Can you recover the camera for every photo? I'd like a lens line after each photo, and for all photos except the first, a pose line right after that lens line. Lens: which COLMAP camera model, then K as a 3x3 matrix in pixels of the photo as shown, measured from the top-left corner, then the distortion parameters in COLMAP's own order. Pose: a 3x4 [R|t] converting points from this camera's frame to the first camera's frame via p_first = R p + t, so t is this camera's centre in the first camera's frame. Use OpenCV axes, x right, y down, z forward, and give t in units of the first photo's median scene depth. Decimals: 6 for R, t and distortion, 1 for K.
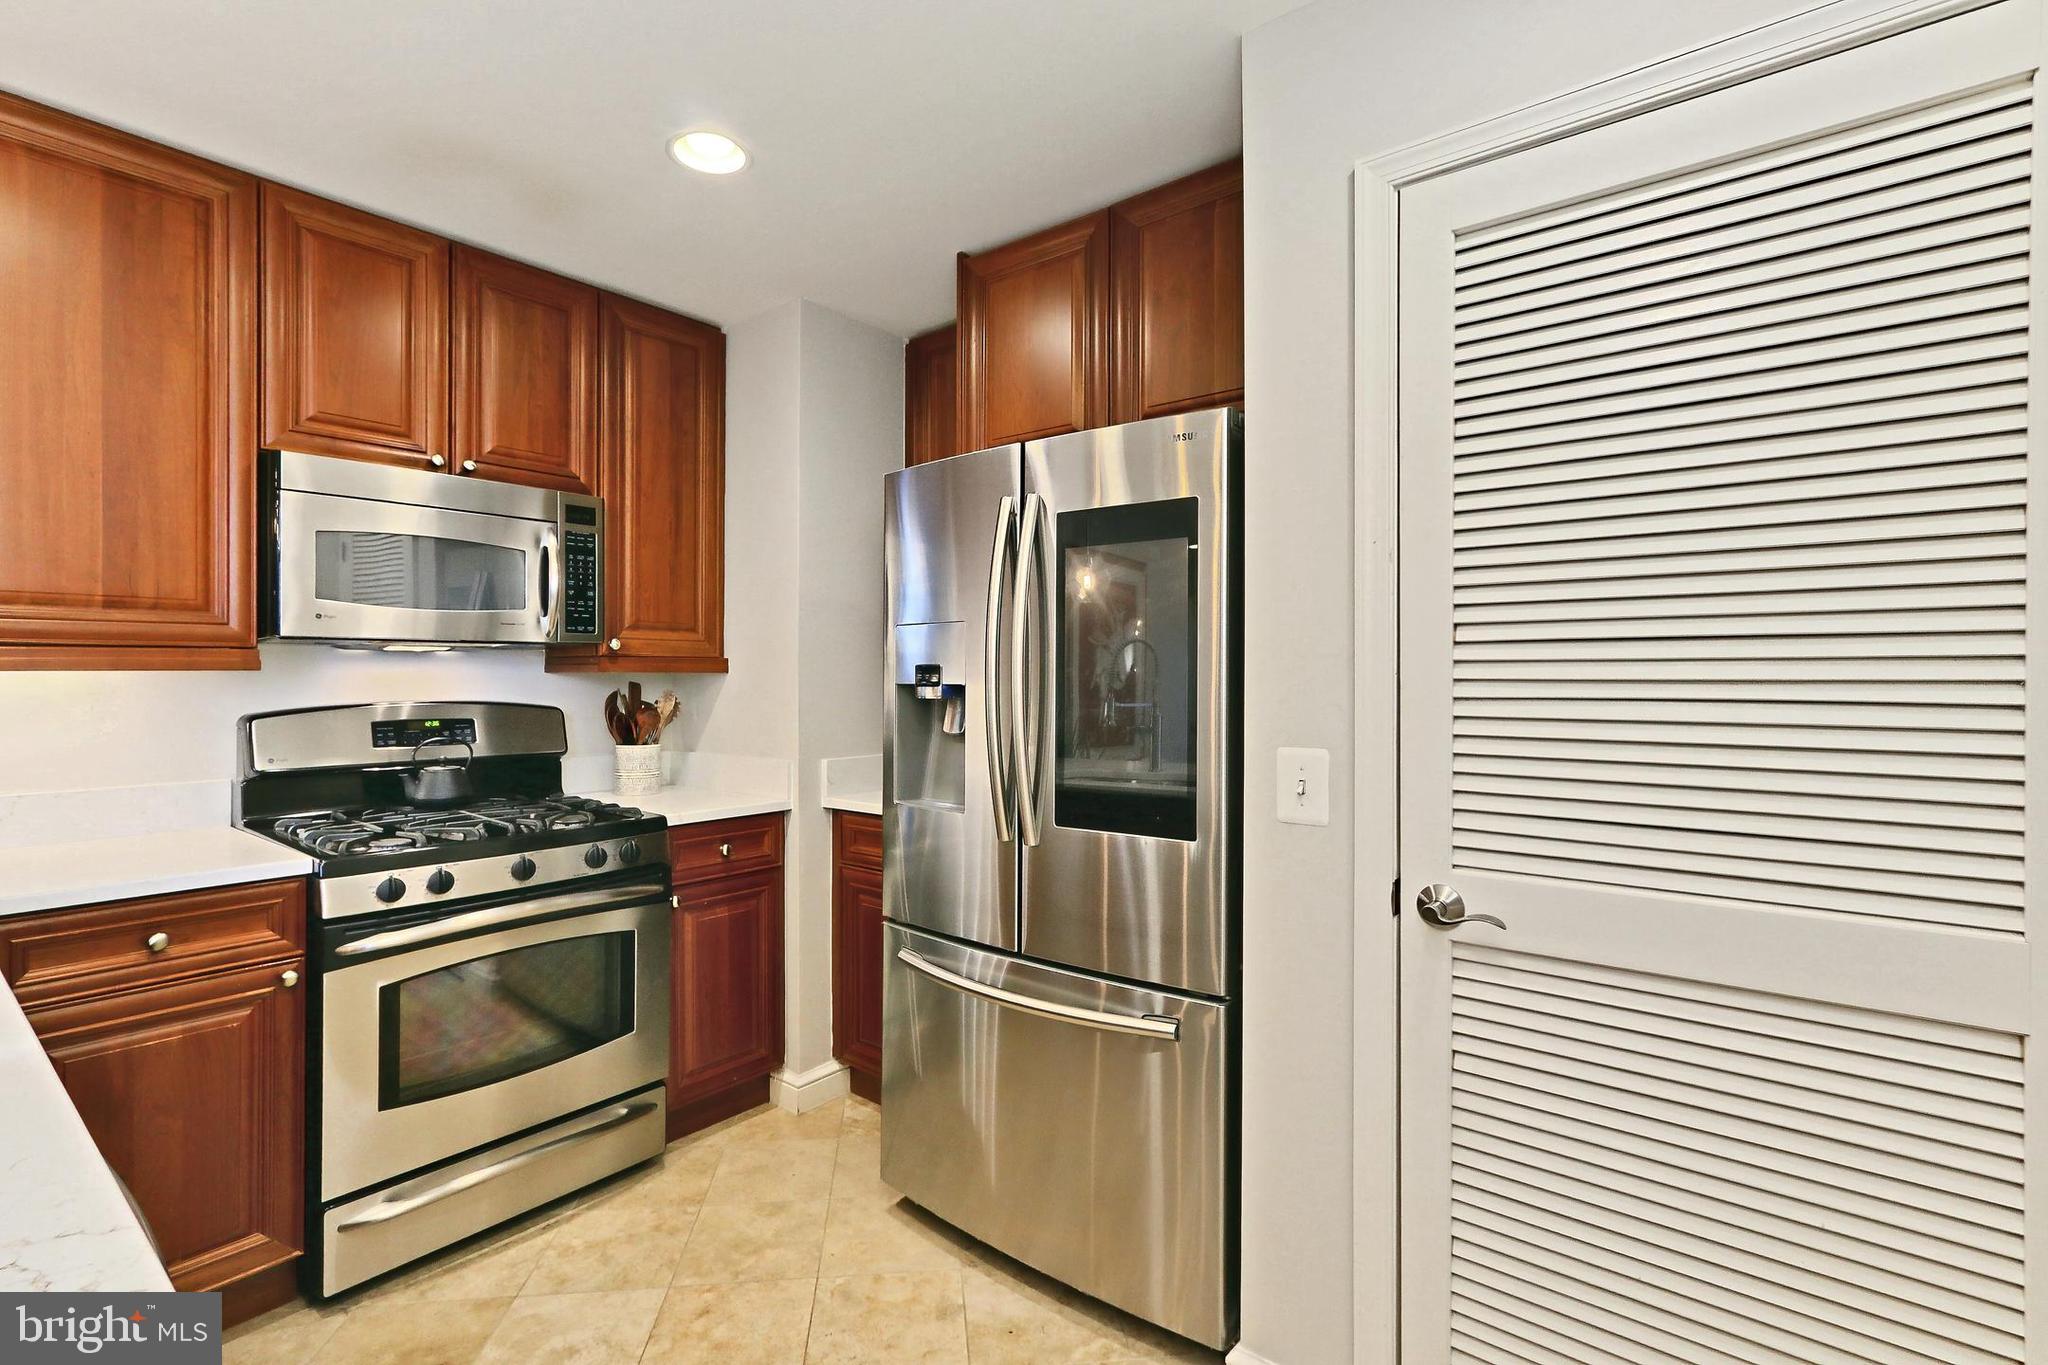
lens RADIAL K [[945.0, 0, 1015.2], [0, 945.0, 673.0], [0, 0, 1]] dist [-0.007299, 0.003454]
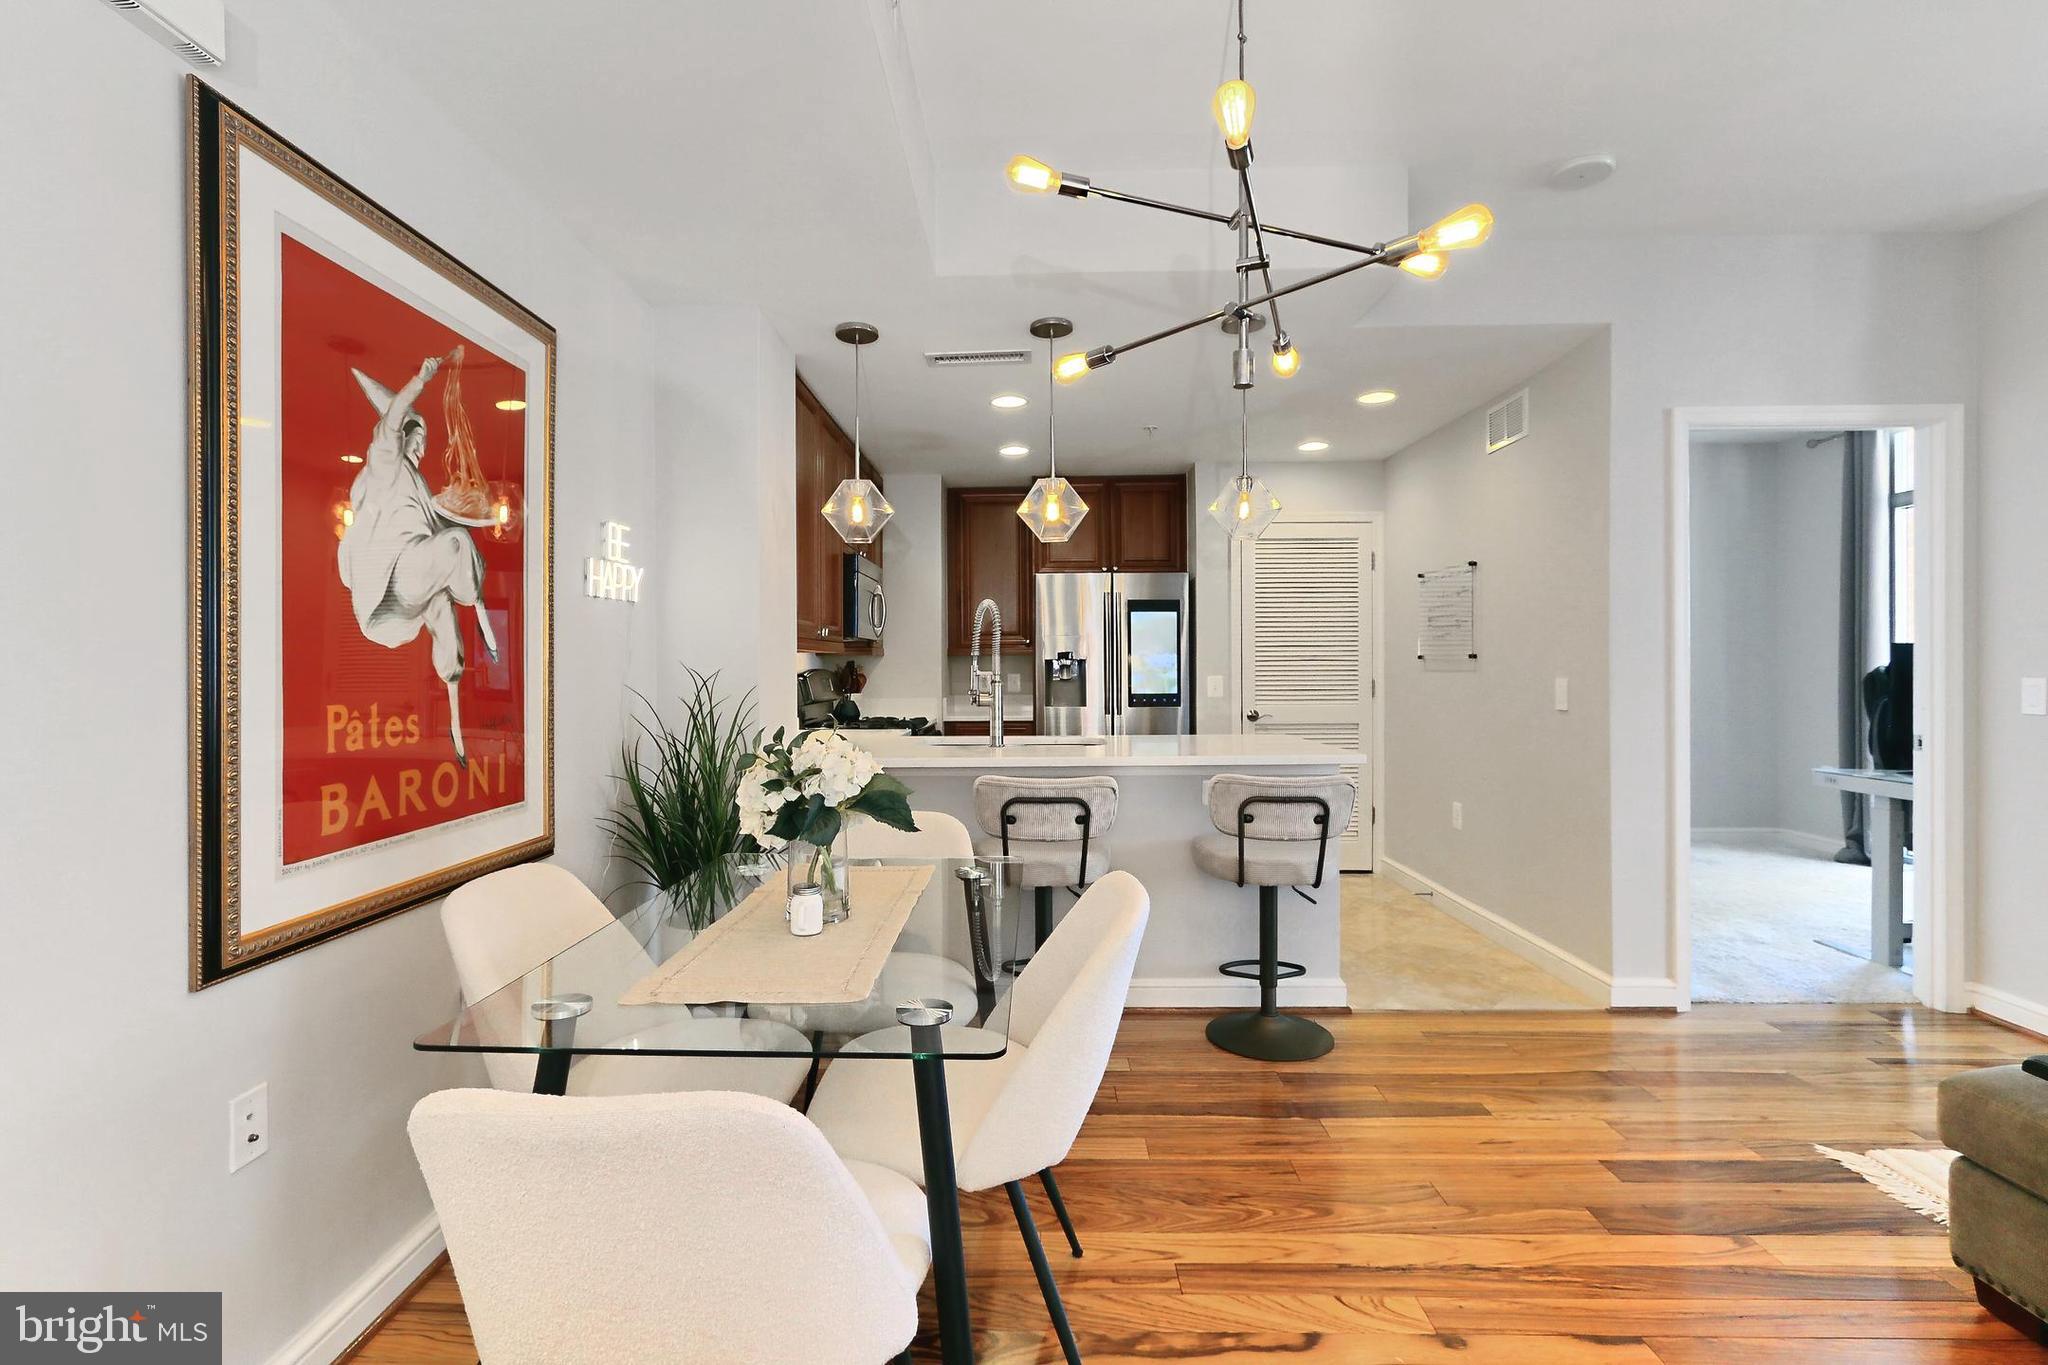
lens RADIAL K [[945.0, 0, 1013.9], [0, 945.0, 669.3], [0, 0, 1]] dist [-0.007299, 0.003454]
pose [[0.790689, -0.006196, 0.612187, -1.774759], [0.004359, 0.999980, 0.004491, 0.029455], [-0.612203, -0.000882, 0.790700, -0.940731]]
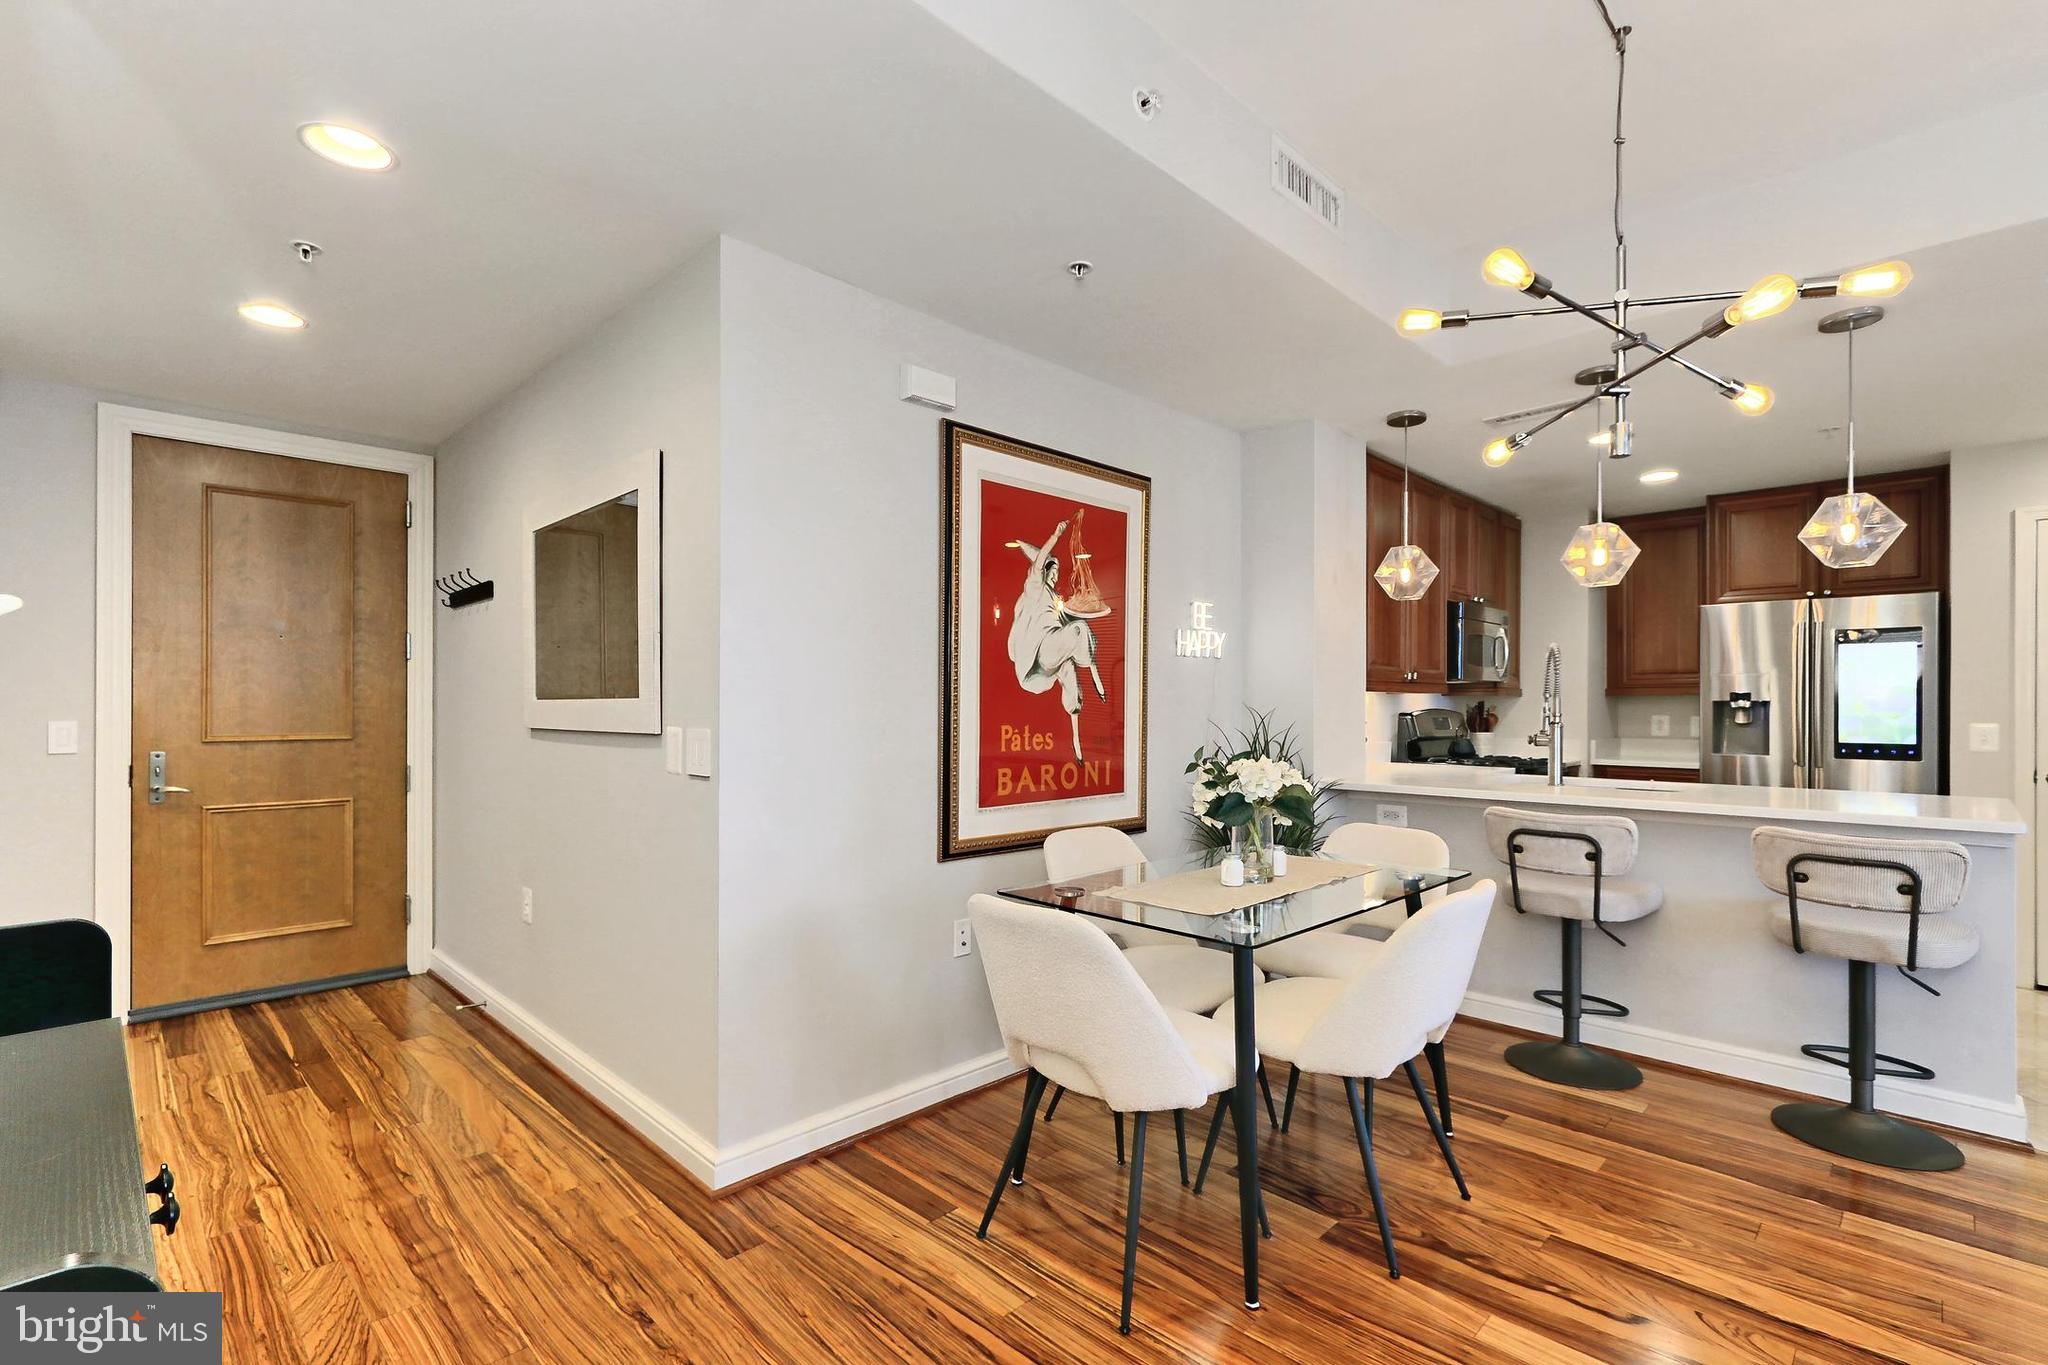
lens RADIAL K [[945.0, 0, 1014.4], [0, 945.0, 701.3], [0, 0, 1]] dist [-0.007299, 0.003454]
pose [[0.994361, 0.003233, -0.105999, -1.574101], [-0.003467, 0.999992, -0.002029, 0.026271], [0.105992, 0.002385, 0.994364, -1.414041]]
